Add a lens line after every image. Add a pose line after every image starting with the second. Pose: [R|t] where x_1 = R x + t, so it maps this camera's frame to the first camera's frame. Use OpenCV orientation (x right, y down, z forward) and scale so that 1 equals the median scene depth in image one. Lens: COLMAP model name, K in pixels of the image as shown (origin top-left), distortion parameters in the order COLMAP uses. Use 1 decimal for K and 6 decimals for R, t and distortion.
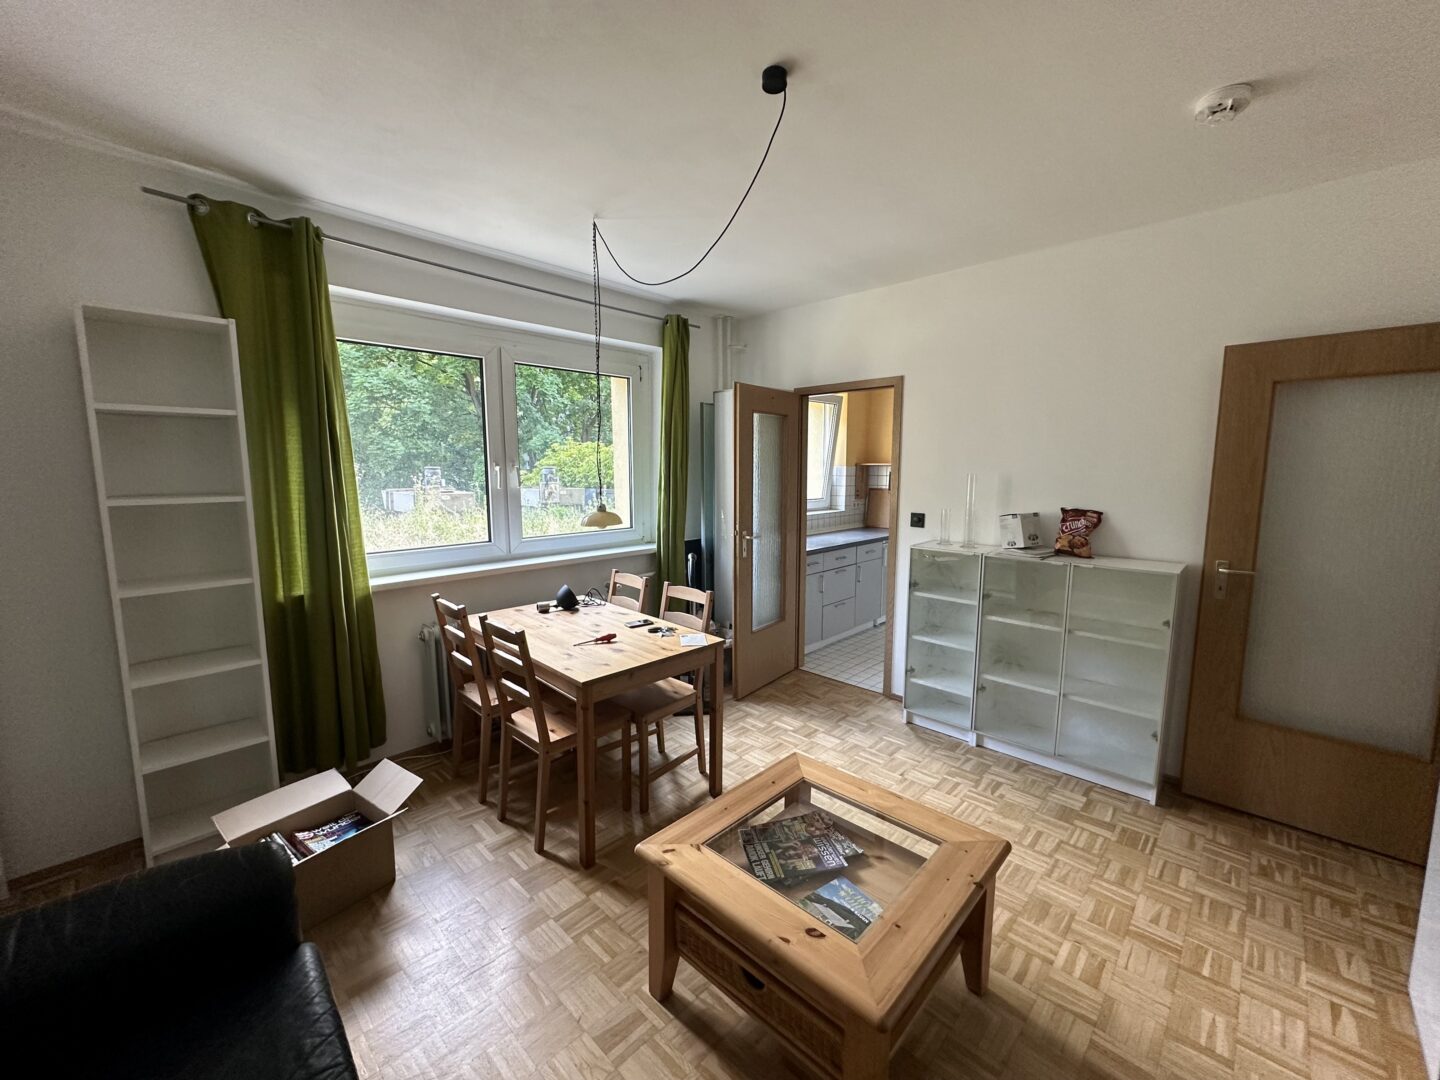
lens RADIAL K [[581.4, 0, 719.4], [0, 581.4, 534.8], [0, 0, 1]] dist [0.000689, -0.000141]
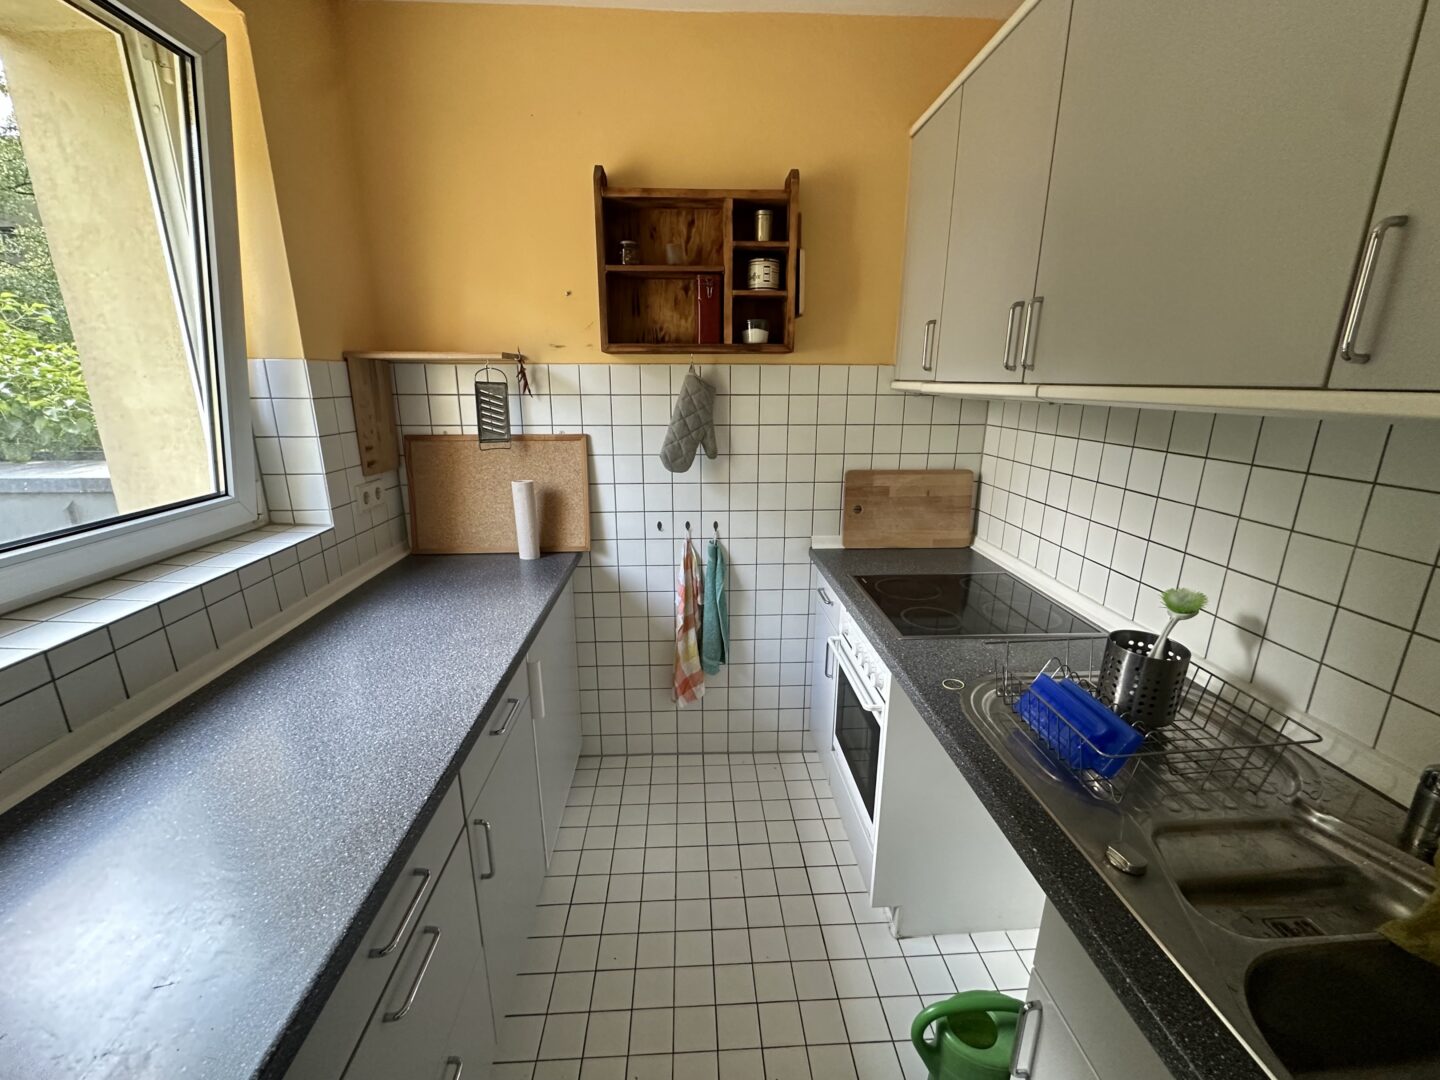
lens RADIAL K [[581.4, 0, 717.1], [0, 581.4, 538.1], [0, 0, 1]] dist [0.000689, -0.000141]
pose [[0.681762, -0.186409, 0.707426, 0.140407], [0.082594, 0.980422, 0.178747, -0.069370], [-0.726897, -0.063434, 0.683811, 0.665298]]
